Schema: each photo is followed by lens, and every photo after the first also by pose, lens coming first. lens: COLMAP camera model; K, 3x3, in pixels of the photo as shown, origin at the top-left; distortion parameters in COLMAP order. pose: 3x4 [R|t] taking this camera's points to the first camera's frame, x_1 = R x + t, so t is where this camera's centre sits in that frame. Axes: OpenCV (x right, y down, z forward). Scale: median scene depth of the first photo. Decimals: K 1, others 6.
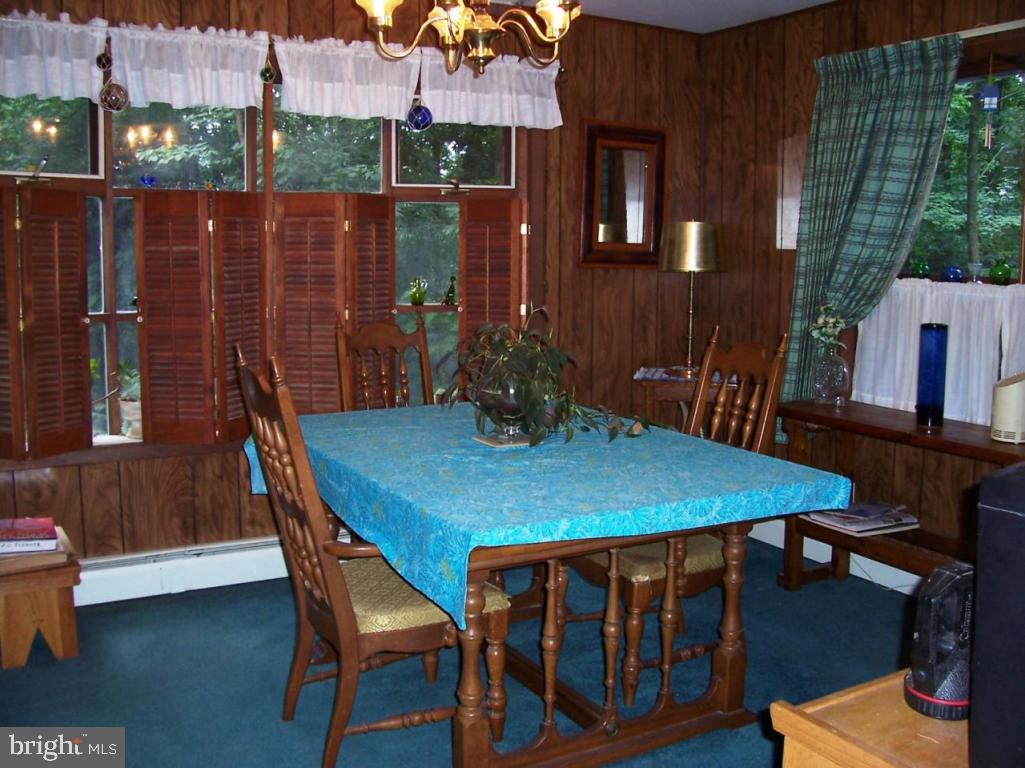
lens RADIAL K [[1014.7, 0, 513.2], [0, 1014.7, 386.8], [0, 0, 1]] dist [-0.114422, 0.000000]
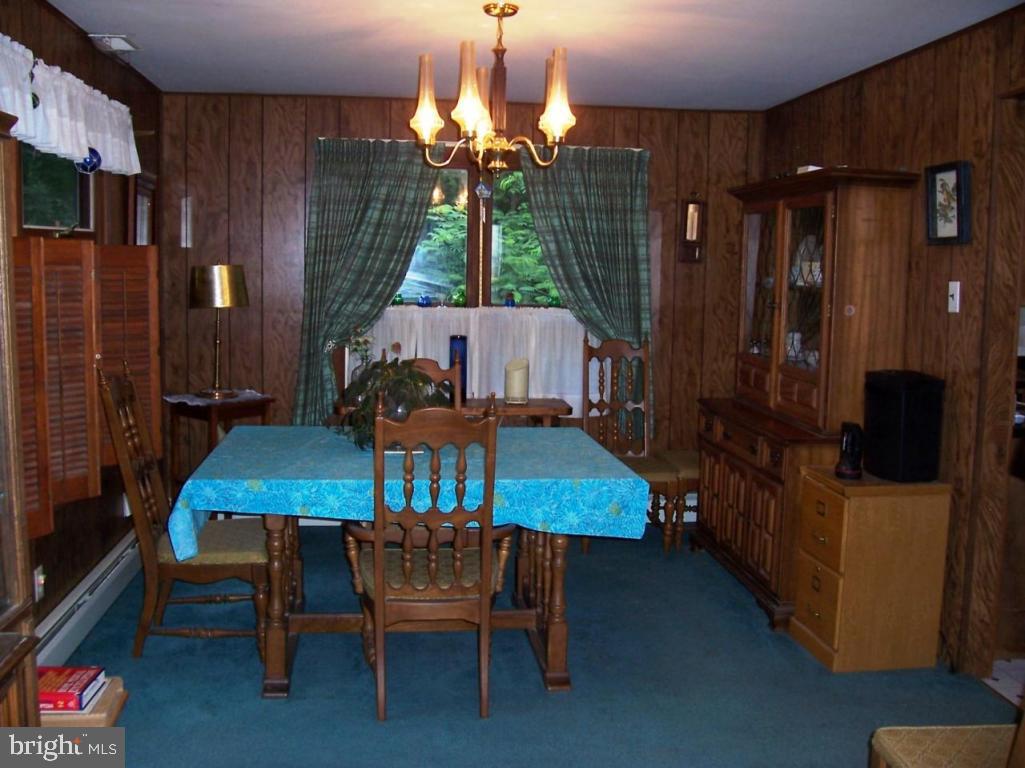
lens RADIAL K [[1014.7, 0, 513.6], [0, 1014.7, 382.5], [0, 0, 1]] dist [-0.114422, 0.000000]
pose [[0.397345, -0.105954, 0.911532, -0.849841], [0.111516, 0.991526, 0.066641, -0.077328], [-0.910868, 0.075171, 0.405794, 0.270834]]
